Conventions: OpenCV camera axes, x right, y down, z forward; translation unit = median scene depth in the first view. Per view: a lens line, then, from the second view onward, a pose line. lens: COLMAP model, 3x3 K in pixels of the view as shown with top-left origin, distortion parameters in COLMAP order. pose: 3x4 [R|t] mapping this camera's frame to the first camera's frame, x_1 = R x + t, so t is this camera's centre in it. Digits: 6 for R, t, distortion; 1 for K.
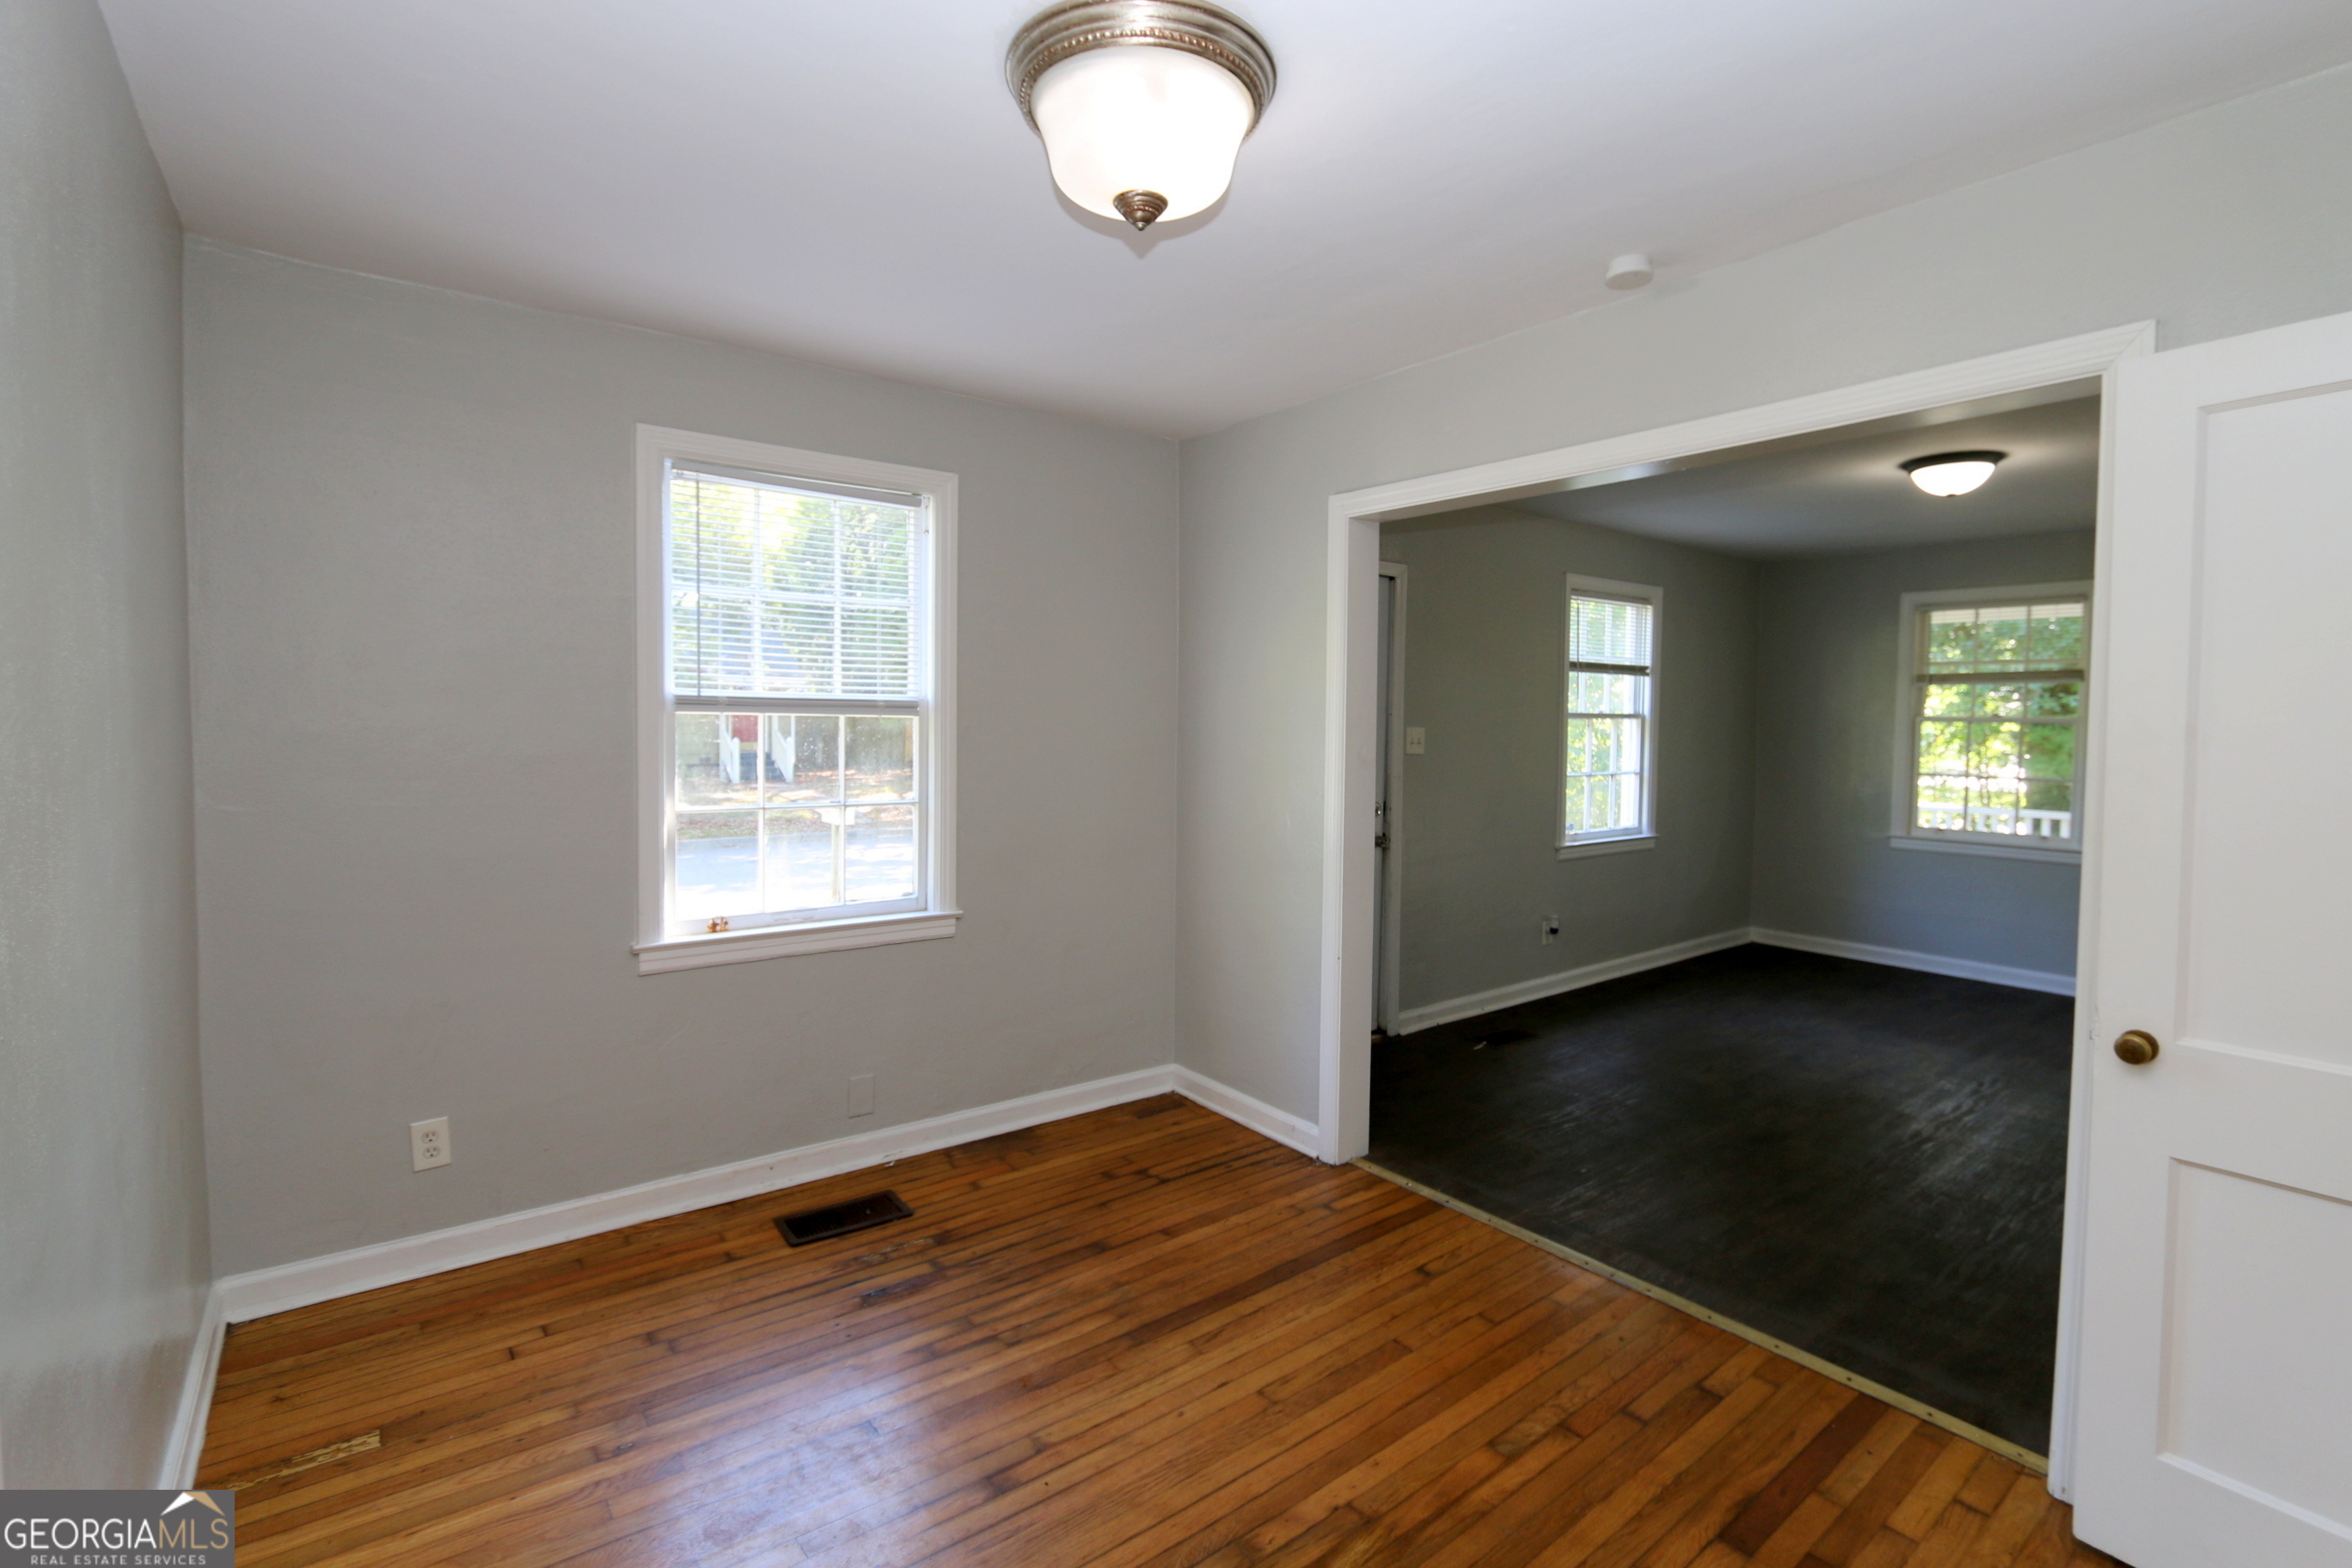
lens RADIAL K [[1081.2, 0, 1192.7], [0, 1081.2, 765.9], [0, 0, 1]] dist [-0.015821, 0.000233]
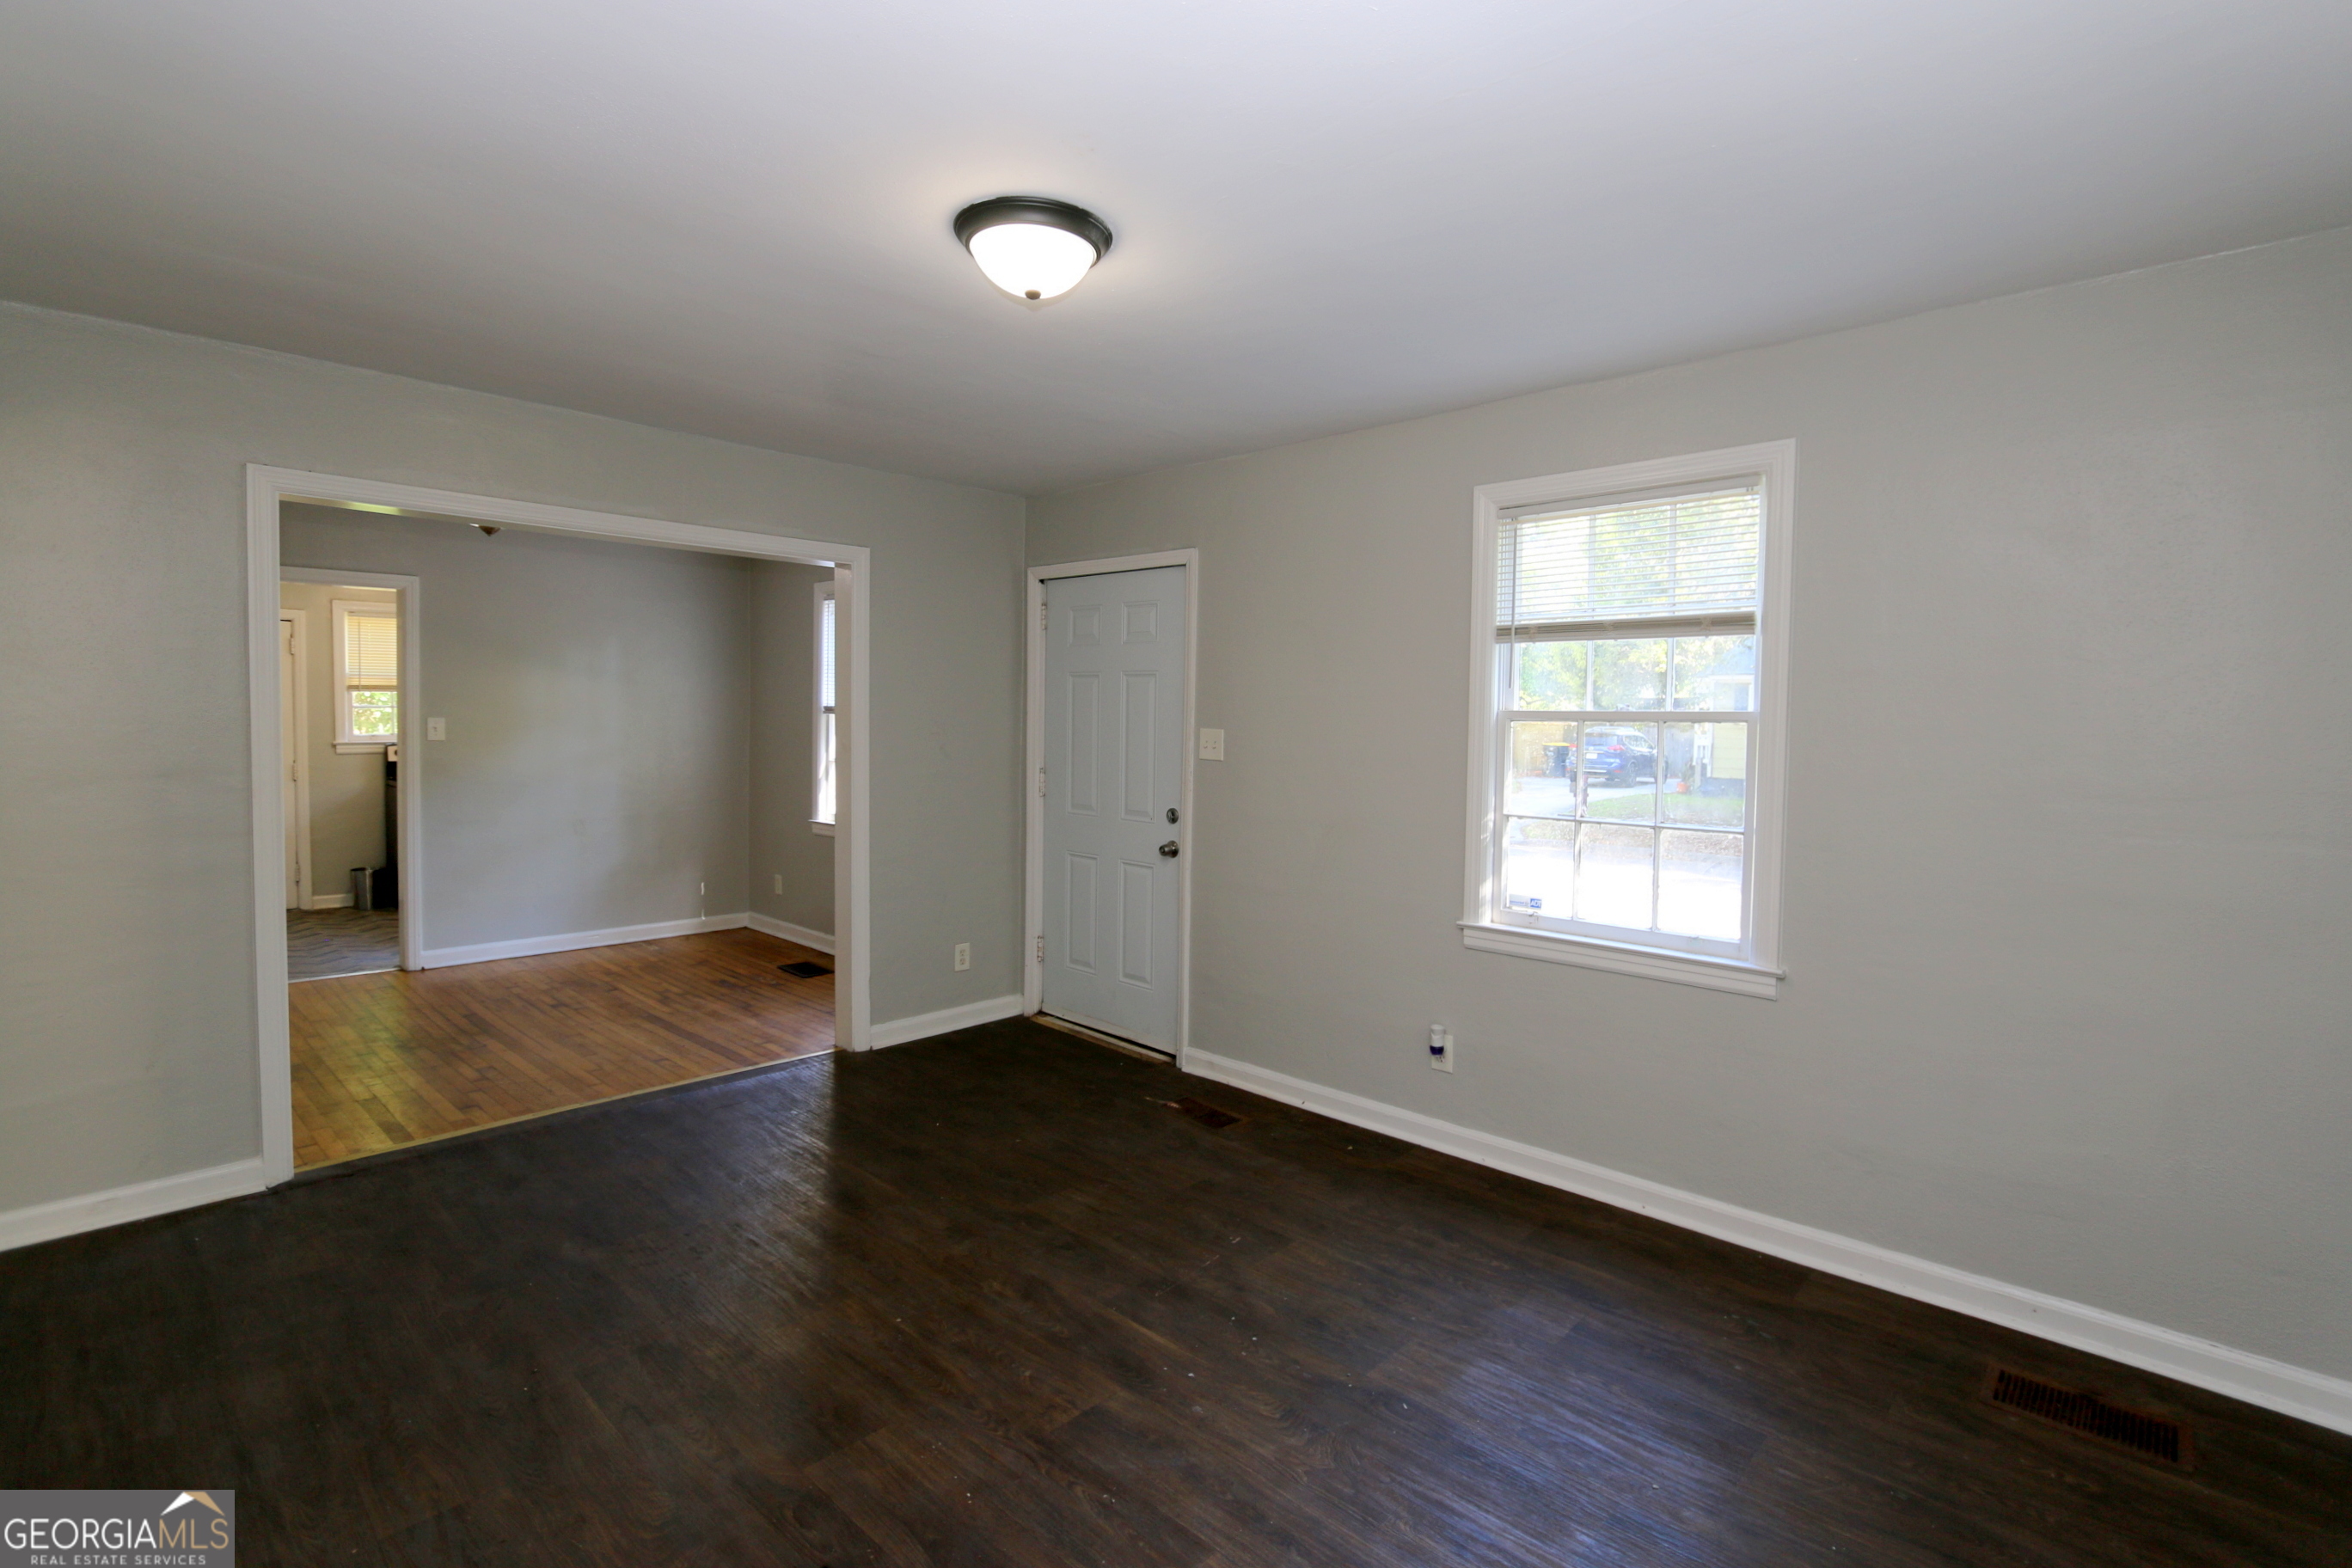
lens RADIAL K [[1081.2, 0, 1192.7], [0, 1081.2, 765.9], [0, 0, 1]] dist [-0.015821, 0.000233]
pose [[0.156394, 0.033007, -0.987143, 1.634313], [-0.059260, 0.997954, 0.023980, -0.039635], [0.985915, 0.054748, 0.158030, 1.297997]]
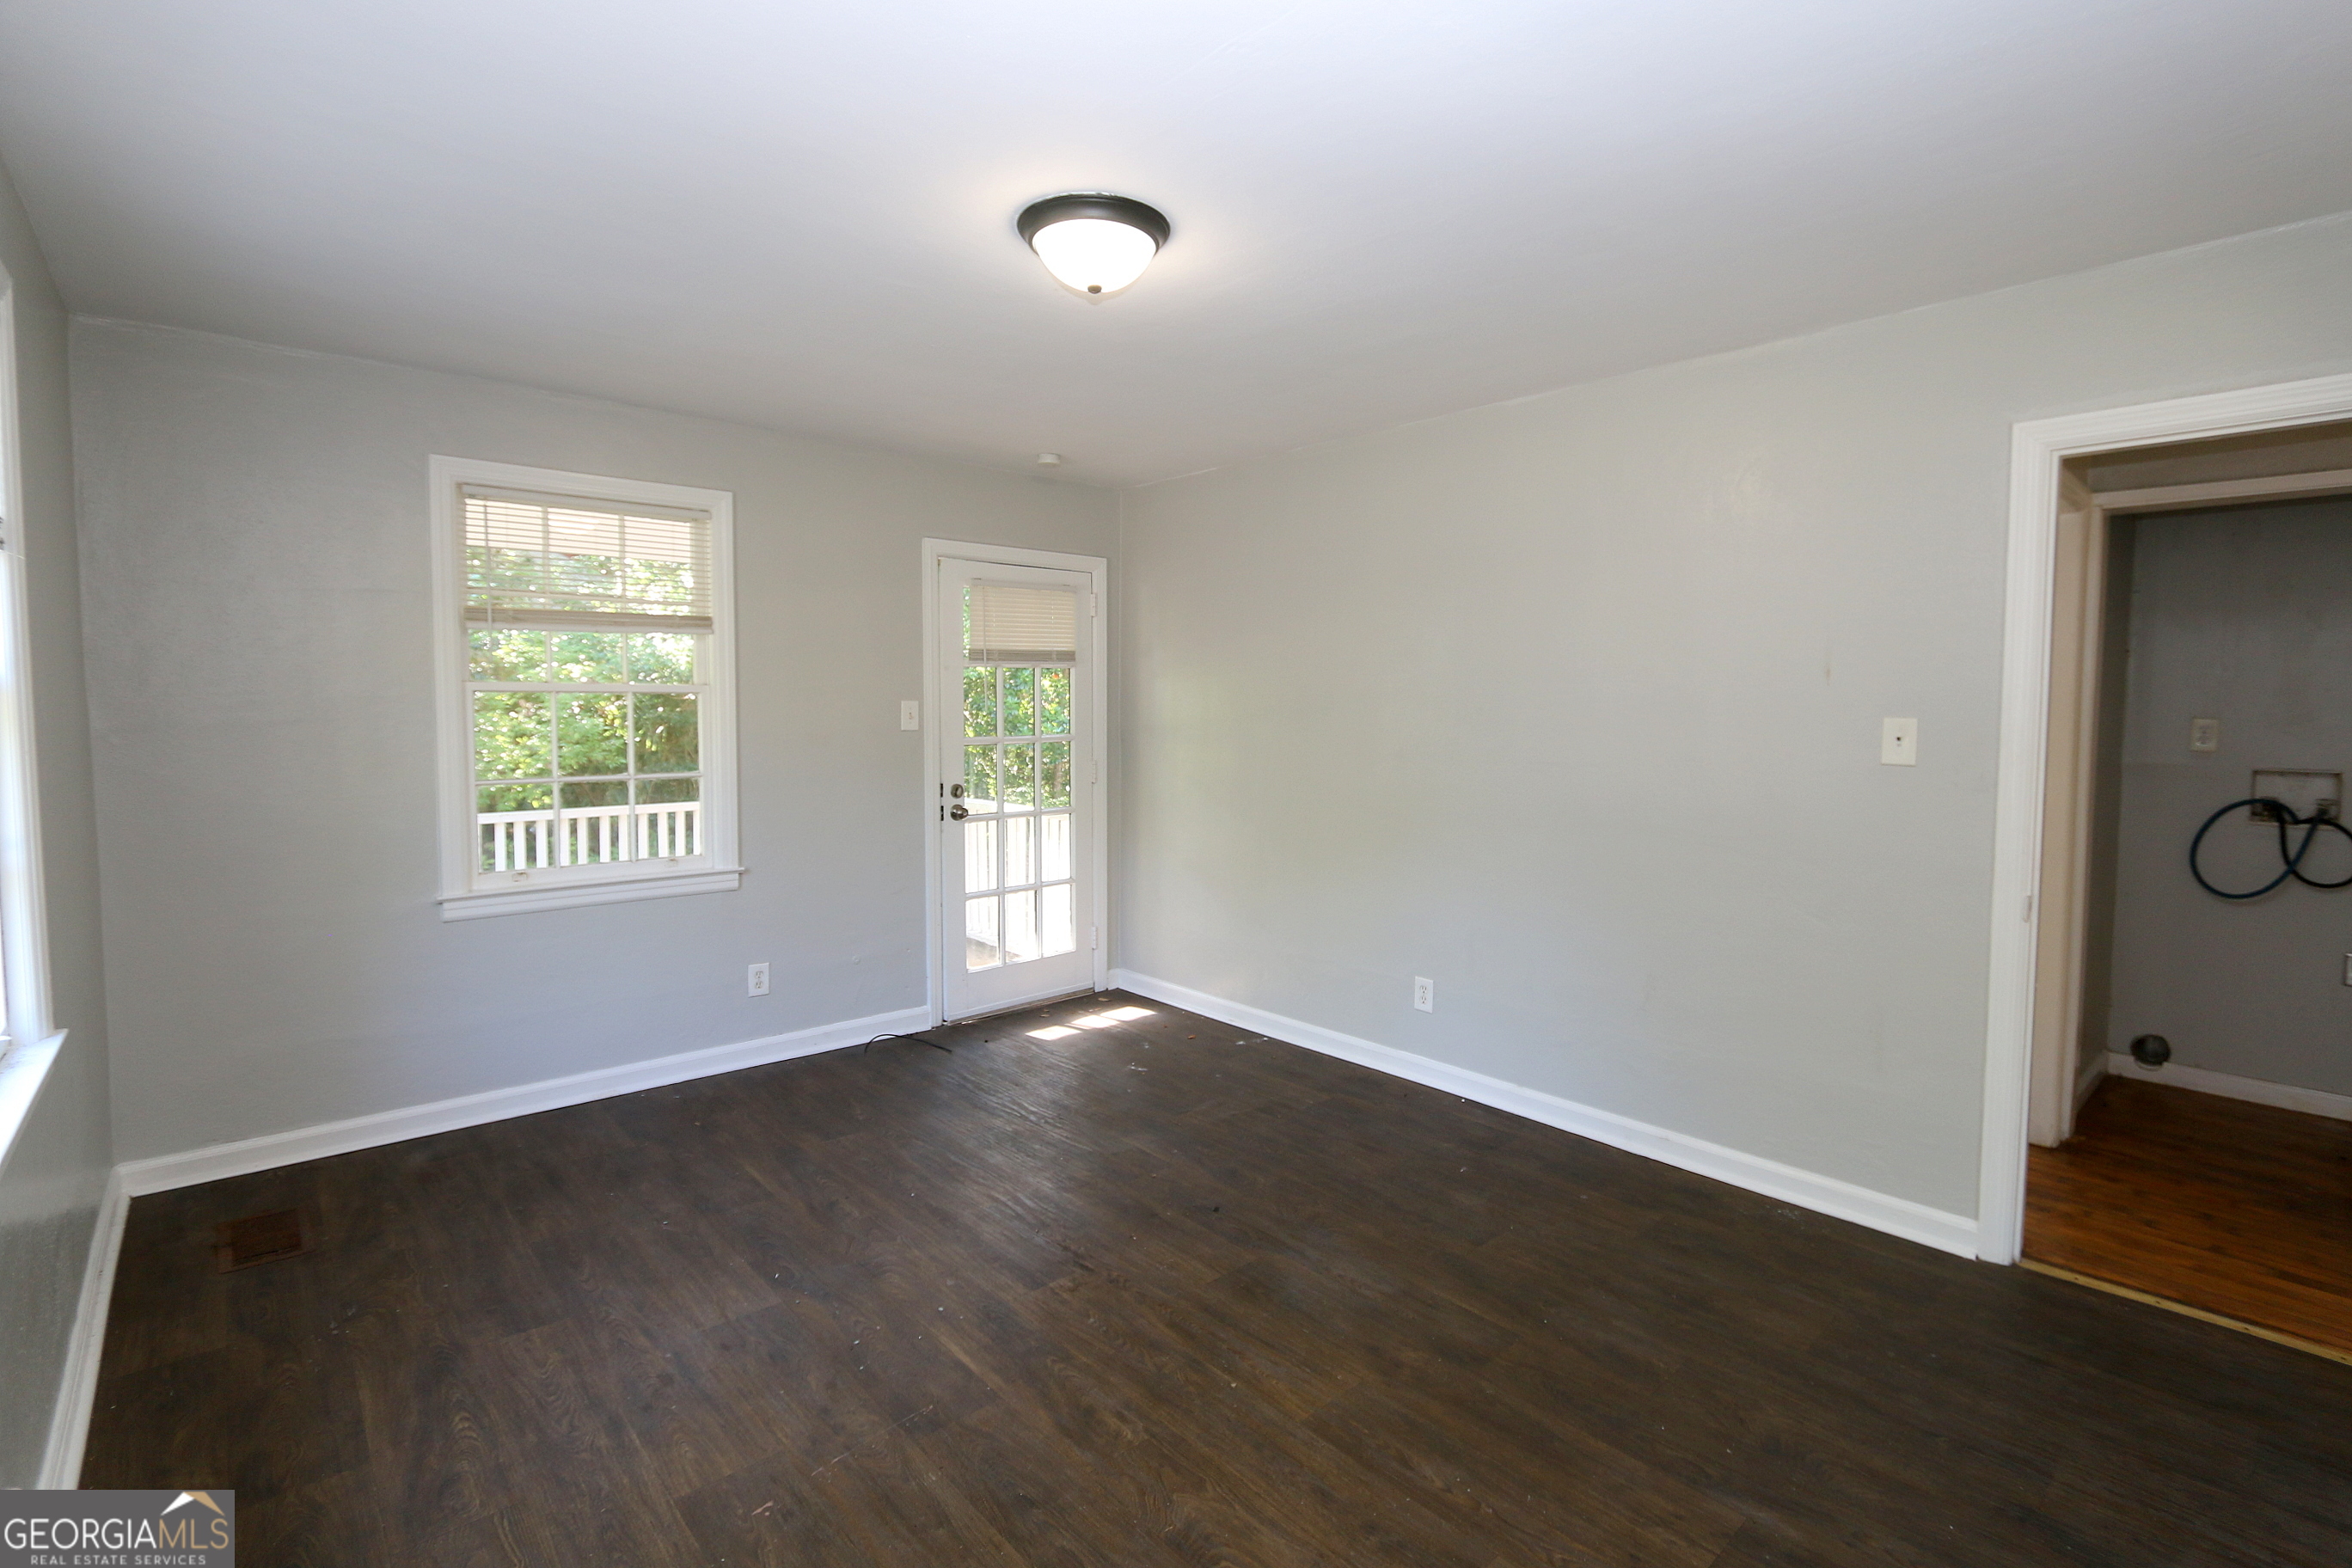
lens RADIAL K [[1074.6, 0, 1183.5], [0, 1074.6, 765.5], [0, 0, 1]] dist [-0.023516, -0.000331]
pose [[-0.070765, -0.069251, 0.995086, 0.170379], [0.041502, 0.996519, 0.072302, -0.052770], [-0.996629, 0.046414, -0.067645, 1.292836]]
